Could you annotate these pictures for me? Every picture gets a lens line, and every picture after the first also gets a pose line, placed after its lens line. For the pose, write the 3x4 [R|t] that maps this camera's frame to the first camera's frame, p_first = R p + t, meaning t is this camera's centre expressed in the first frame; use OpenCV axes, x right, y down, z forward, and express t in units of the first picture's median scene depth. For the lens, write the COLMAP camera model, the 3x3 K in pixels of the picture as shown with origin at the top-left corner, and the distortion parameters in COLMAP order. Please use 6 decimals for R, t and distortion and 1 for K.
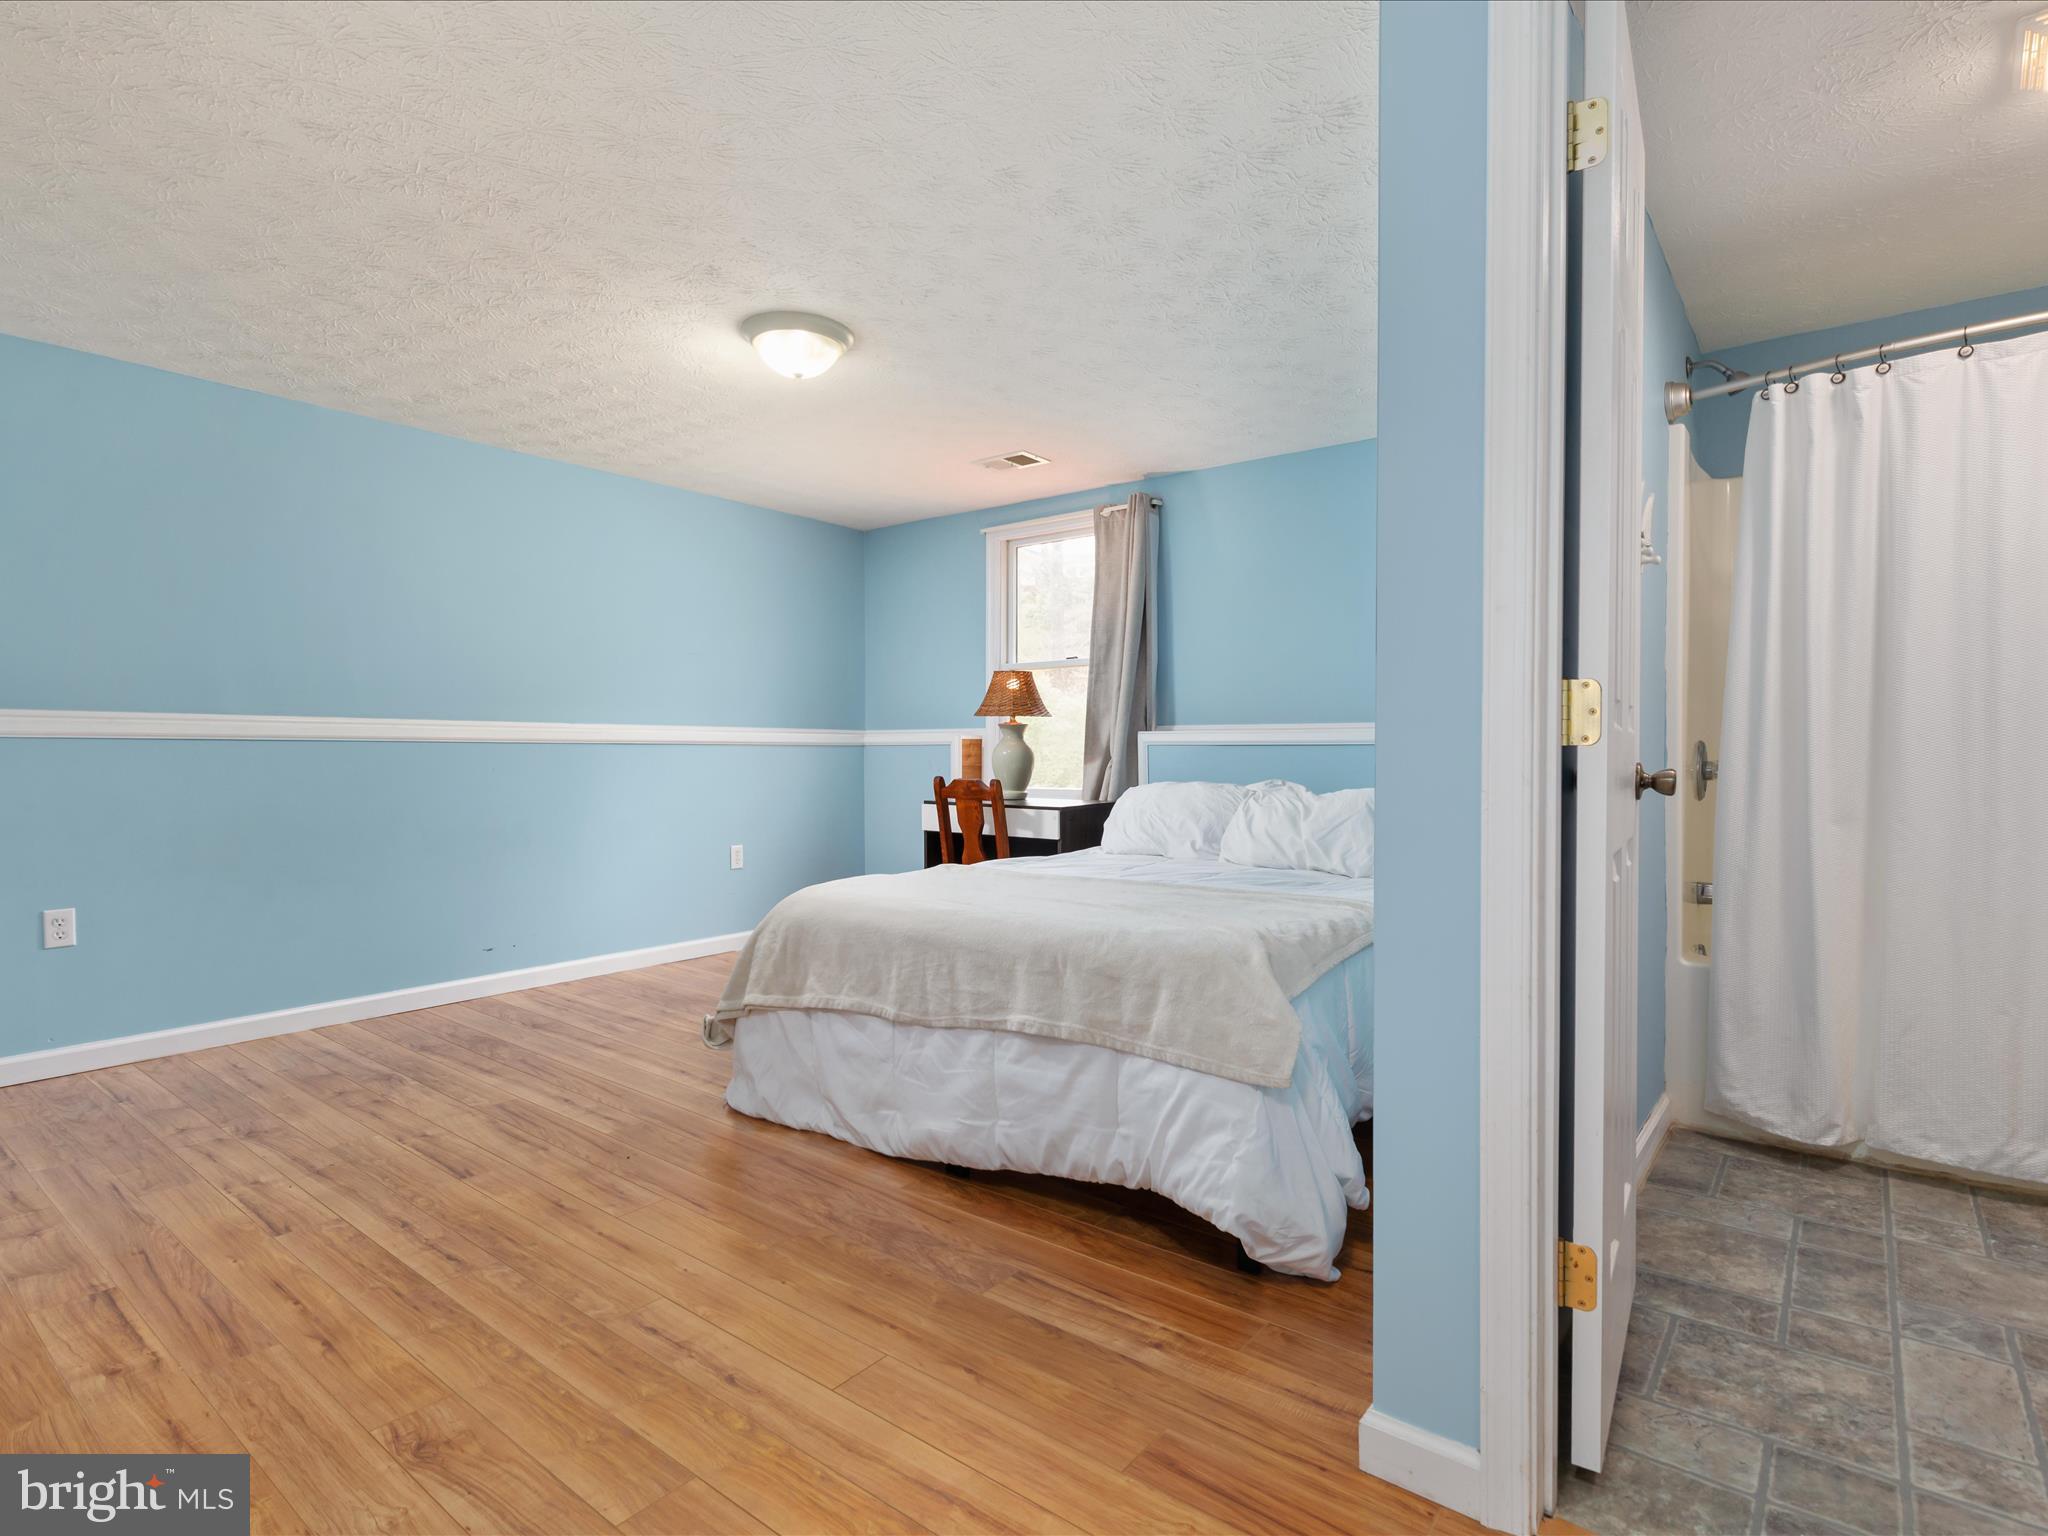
lens RADIAL K [[1038.4, 0, 1024.0], [0, 1038.4, 768.0], [0, 0, 1]] dist [-0.002987, -0.000926]
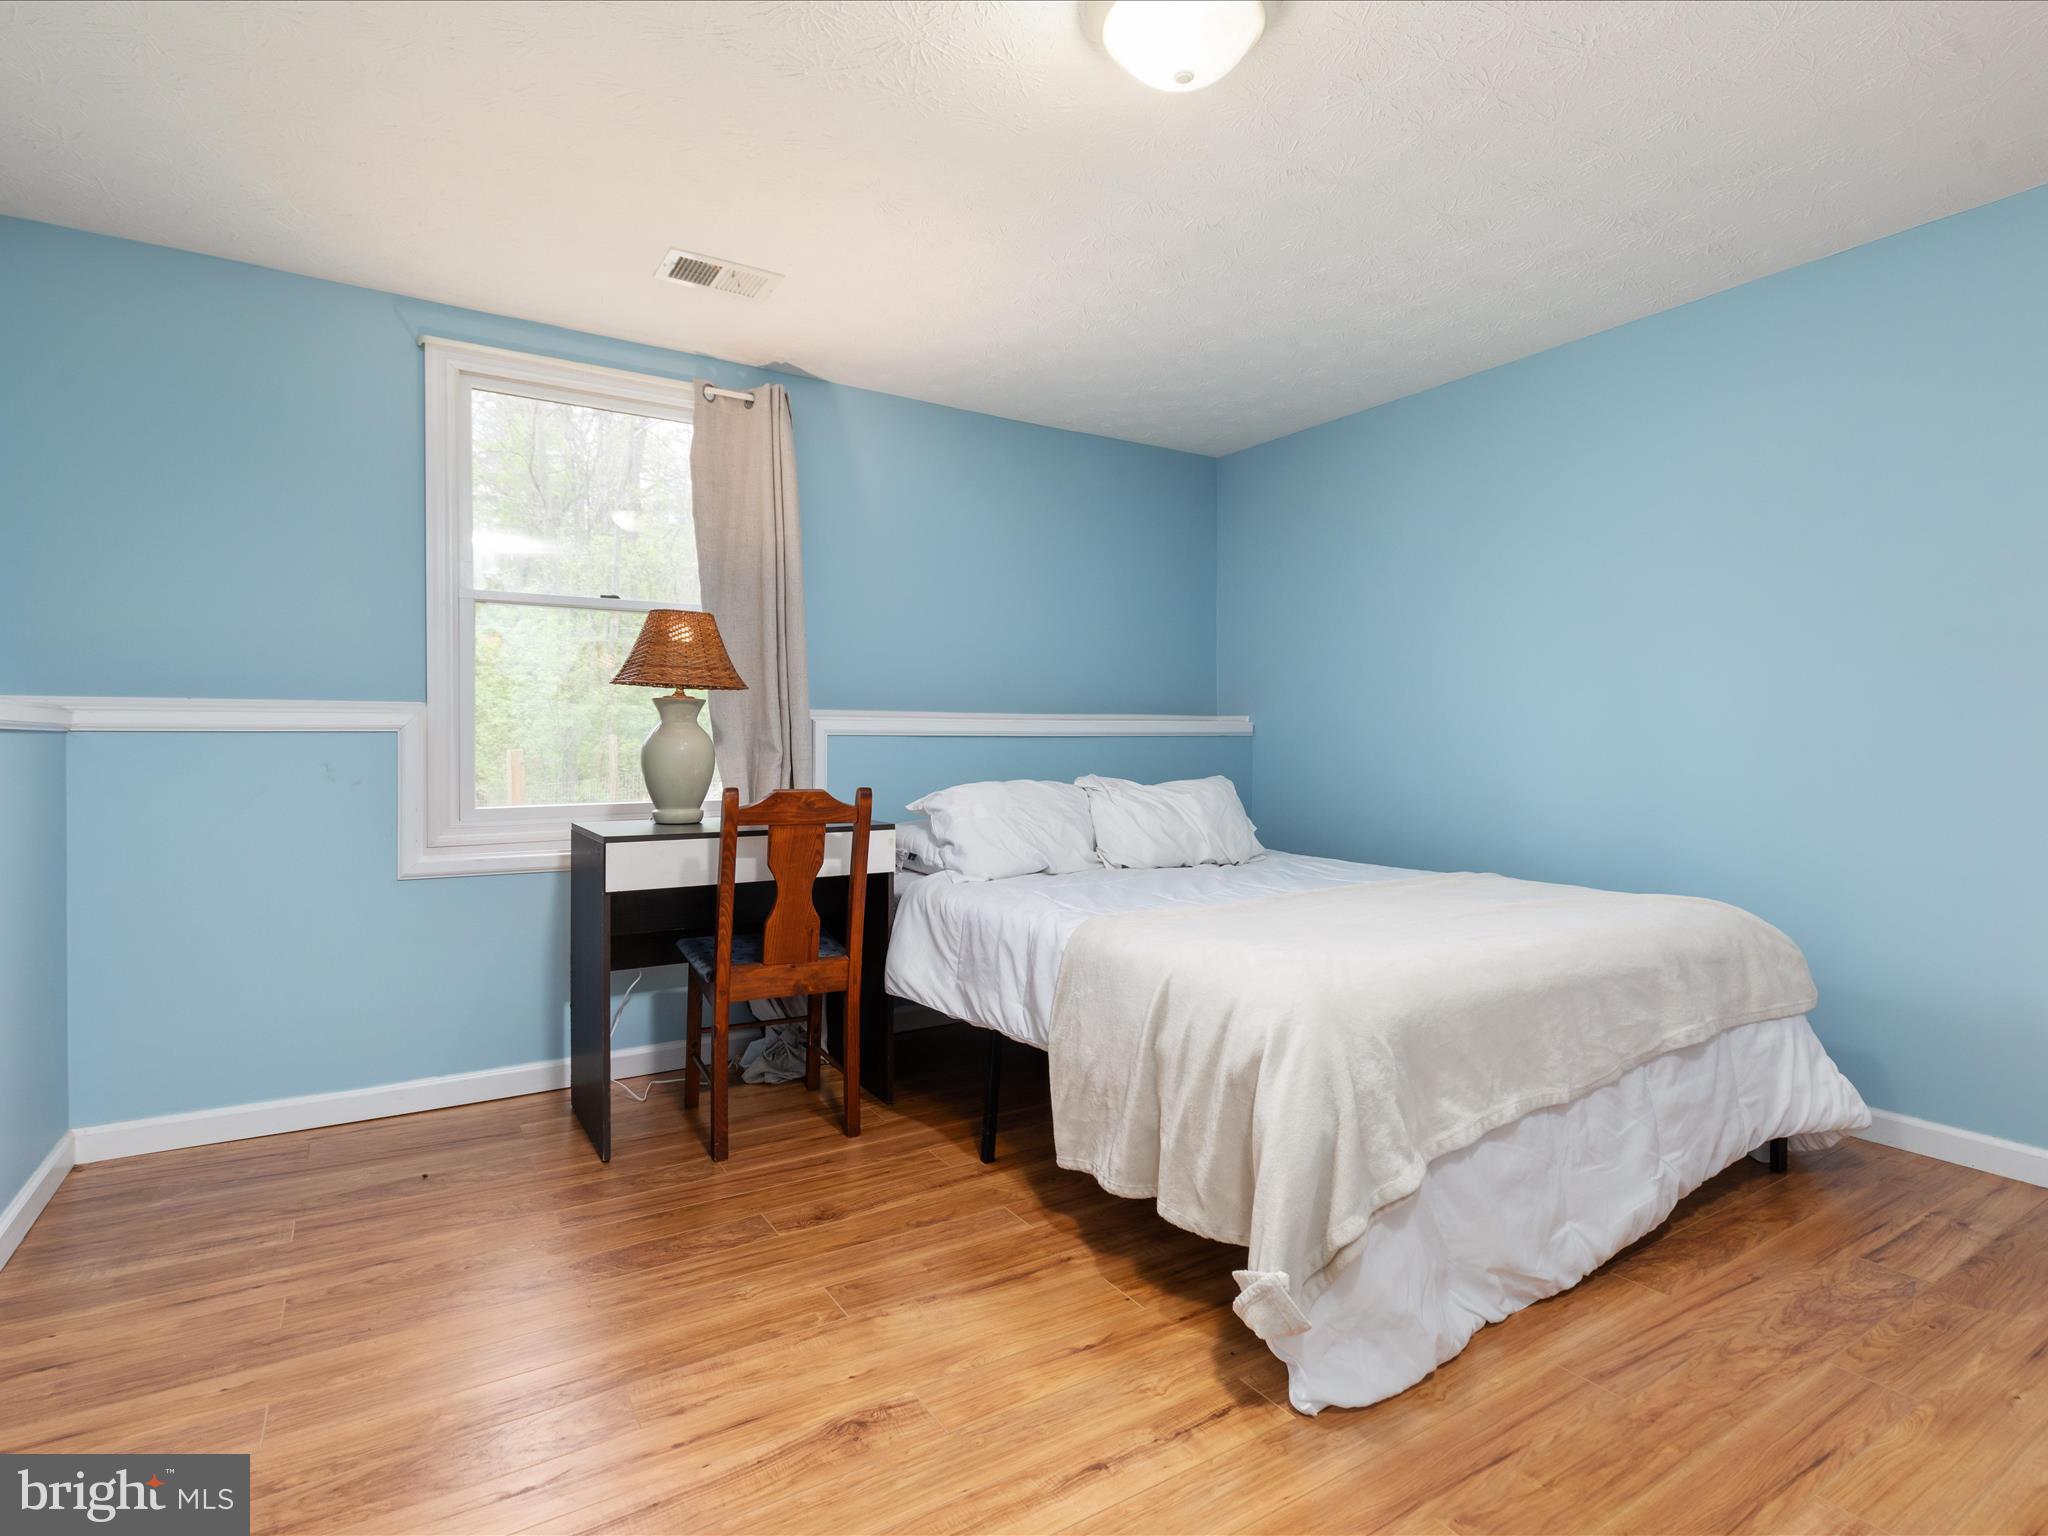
lens RADIAL K [[1038.4, 0, 1024.0], [0, 1038.4, 768.0], [0, 0, 1]] dist [-0.002987, -0.000926]
pose [[0.338653, -0.018342, 0.940733, -0.896519], [0.018154, 0.999751, 0.012957, -0.011103], [-0.940736, 0.012690, 0.338902, 1.049995]]
